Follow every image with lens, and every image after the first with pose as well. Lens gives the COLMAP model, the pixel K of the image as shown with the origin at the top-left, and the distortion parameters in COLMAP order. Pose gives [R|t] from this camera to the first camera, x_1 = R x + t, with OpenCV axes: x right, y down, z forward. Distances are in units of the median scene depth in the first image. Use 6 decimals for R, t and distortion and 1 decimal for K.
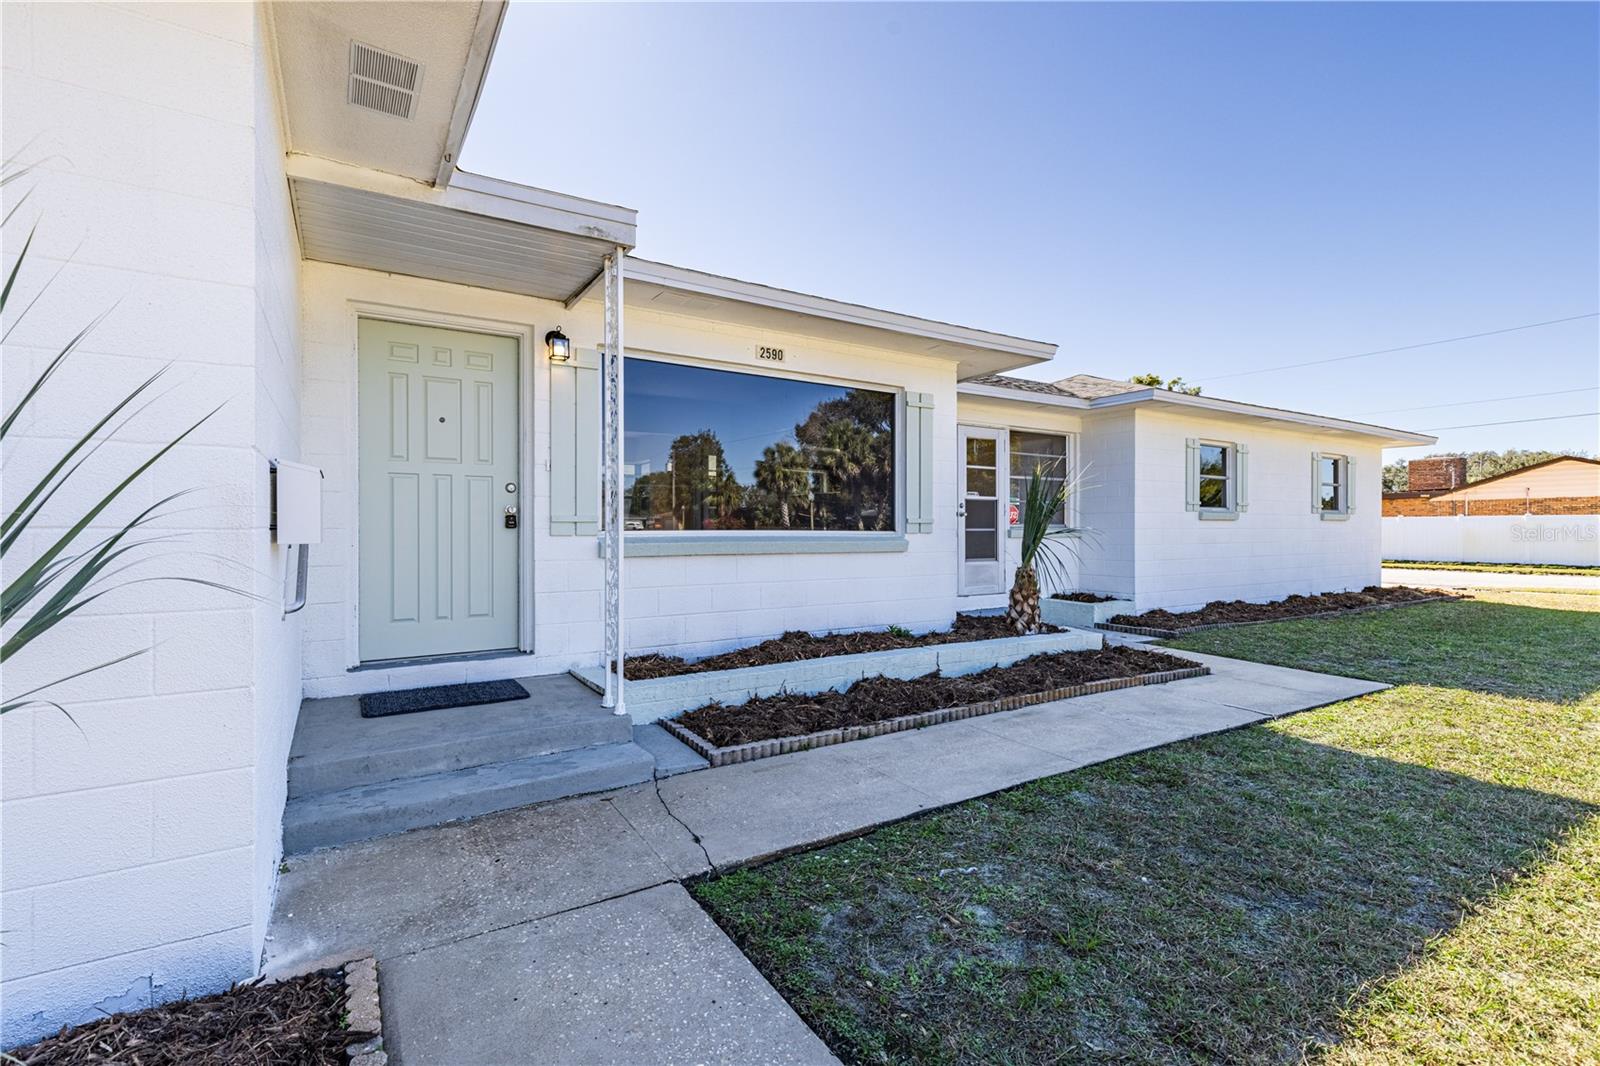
lens RADIAL K [[720.1, 0, 784.7], [0, 720.1, 527.8], [0, 0, 1]] dist [0.018378, -0.004790]
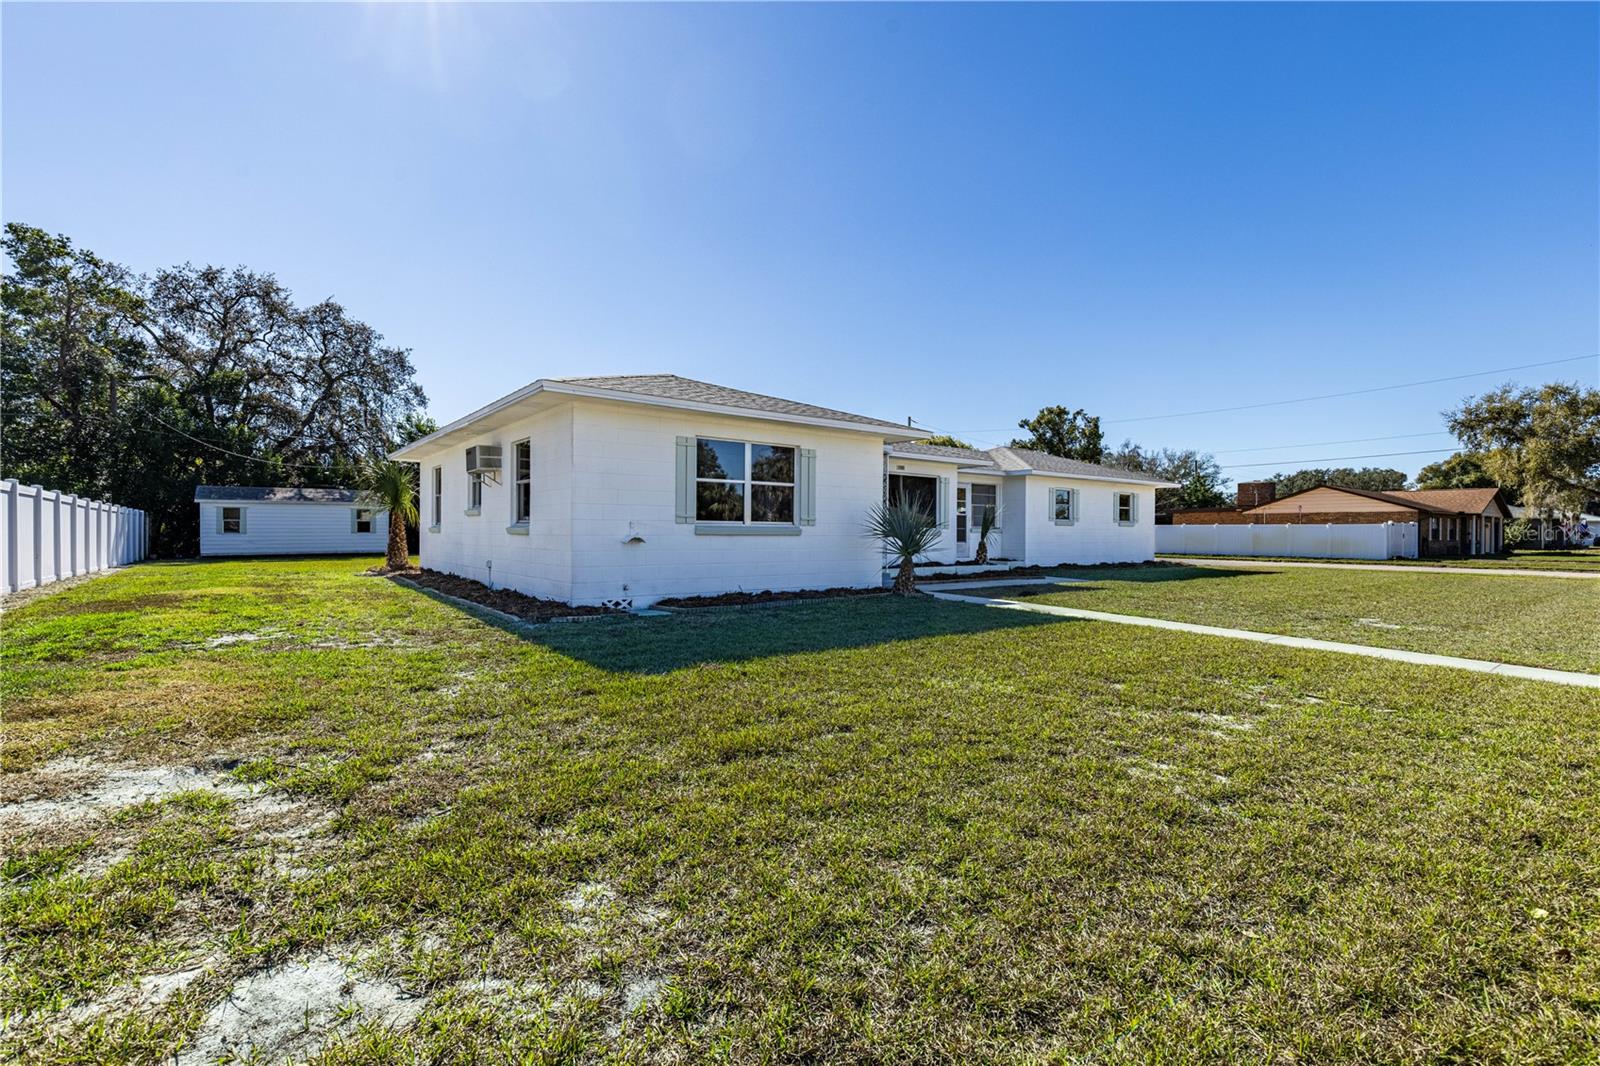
lens RADIAL K [[720.1, 0, 784.7], [0, 720.1, 527.8], [0, 0, 1]] dist [0.018378, -0.004790]
pose [[0.995546, 0.008539, 0.093887, -0.981091], [-0.008225, 0.999959, -0.003736, 0.023296], [-0.093915, 0.002947, 0.995576, -2.423091]]
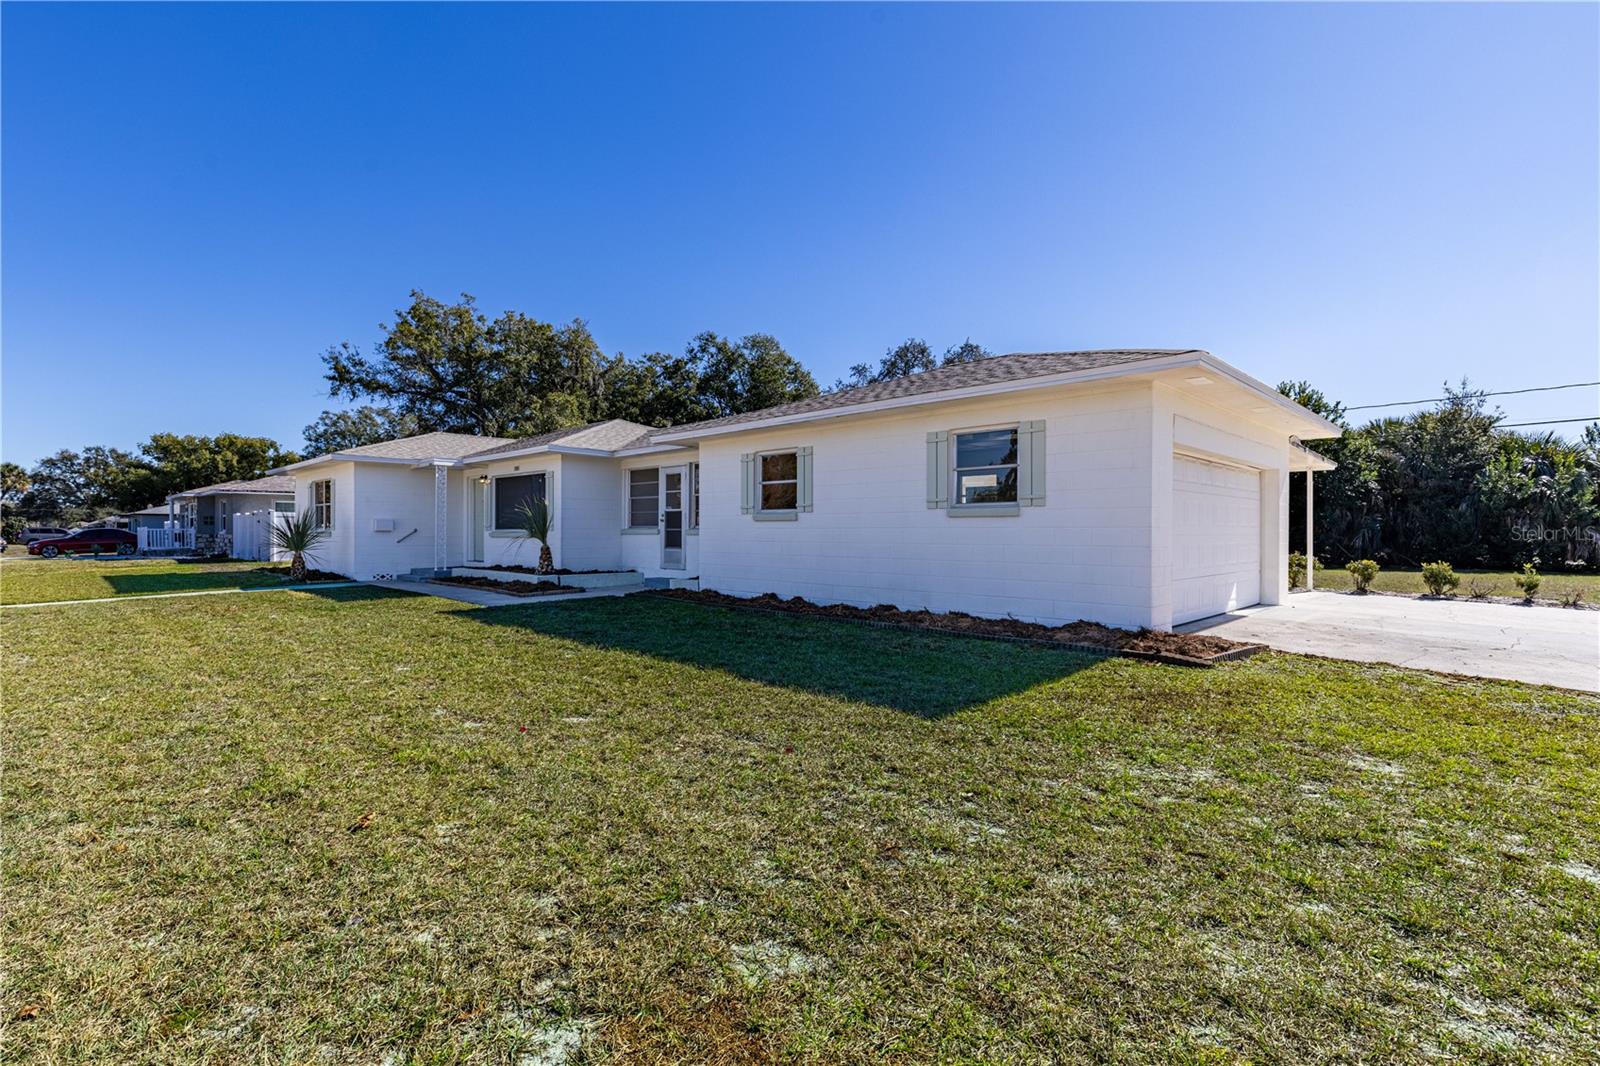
lens RADIAL K [[720.1, 0, 784.7], [0, 720.1, 527.8], [0, 0, 1]] dist [0.018378, -0.004790]
pose [[0.235698, -0.001148, -0.971826, 3.935466], [0.002854, 0.999996, -0.000489, 0.002077], [0.971822, -0.002658, 0.235700, 1.749463]]
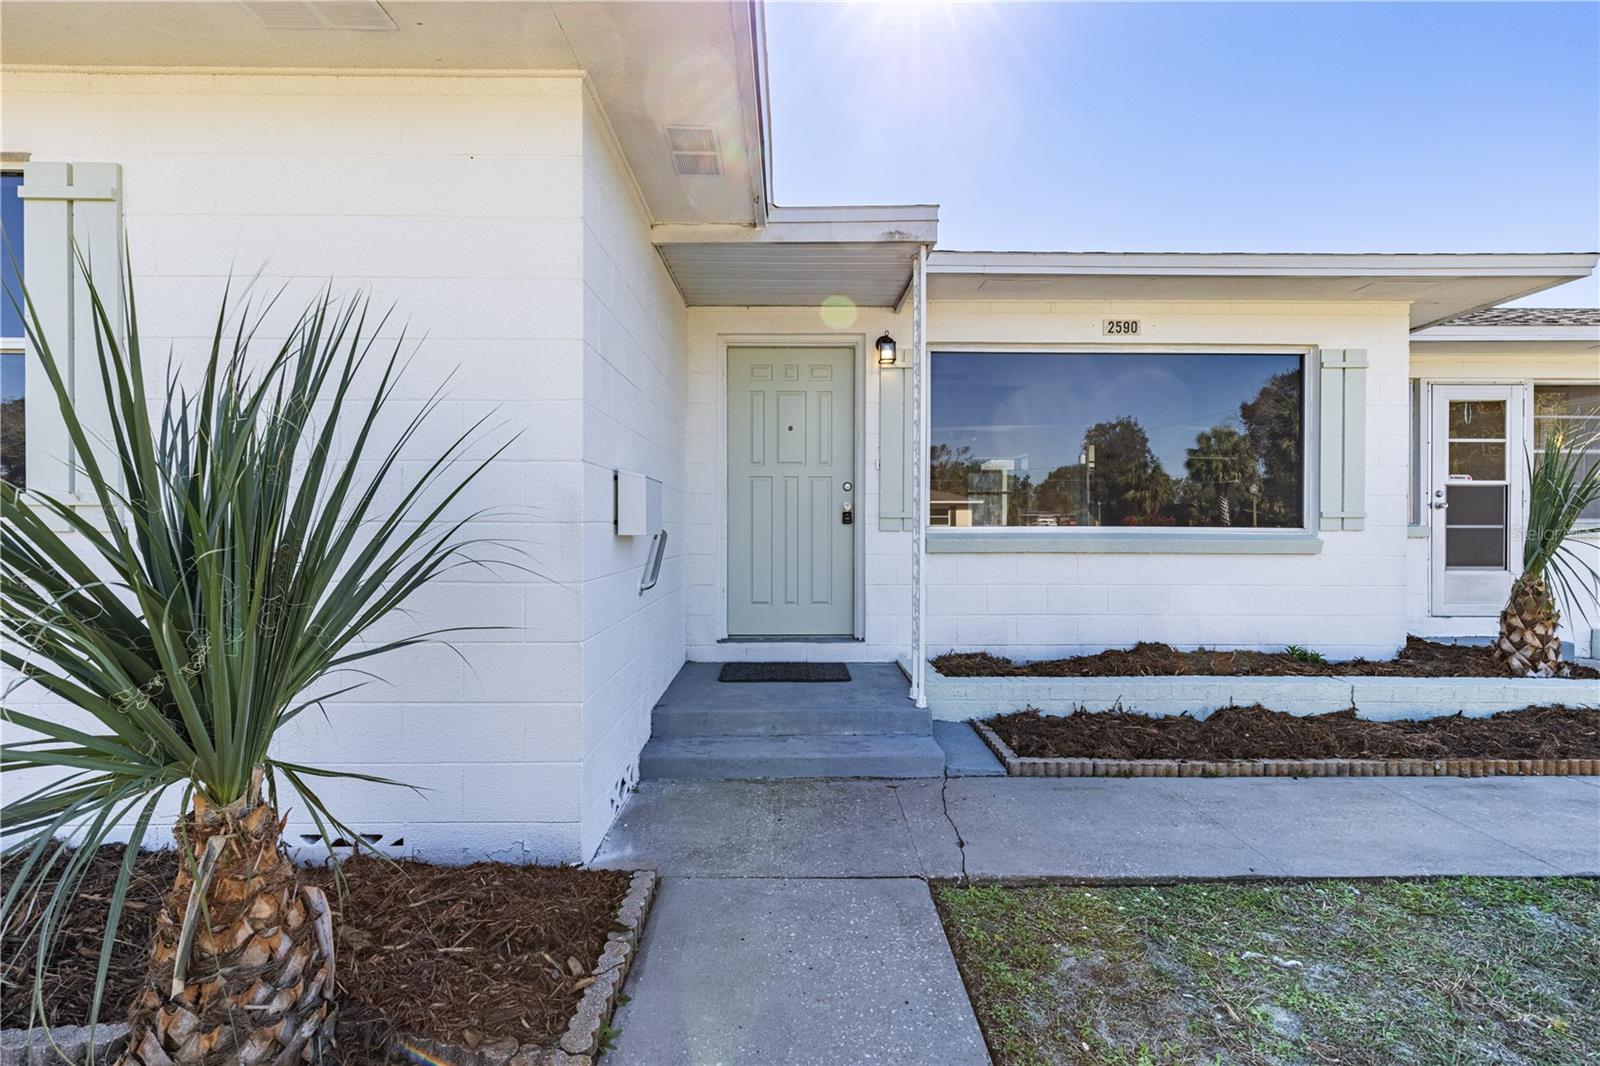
lens RADIAL K [[720.1, 0, 784.7], [0, 720.1, 527.8], [0, 0, 1]] dist [0.018378, -0.004790]
pose [[0.855883, 0.002764, -0.517162, 0.115668], [-0.000511, 0.999990, 0.004499, 0.001864], [0.517170, -0.003586, 0.855875, 0.031417]]
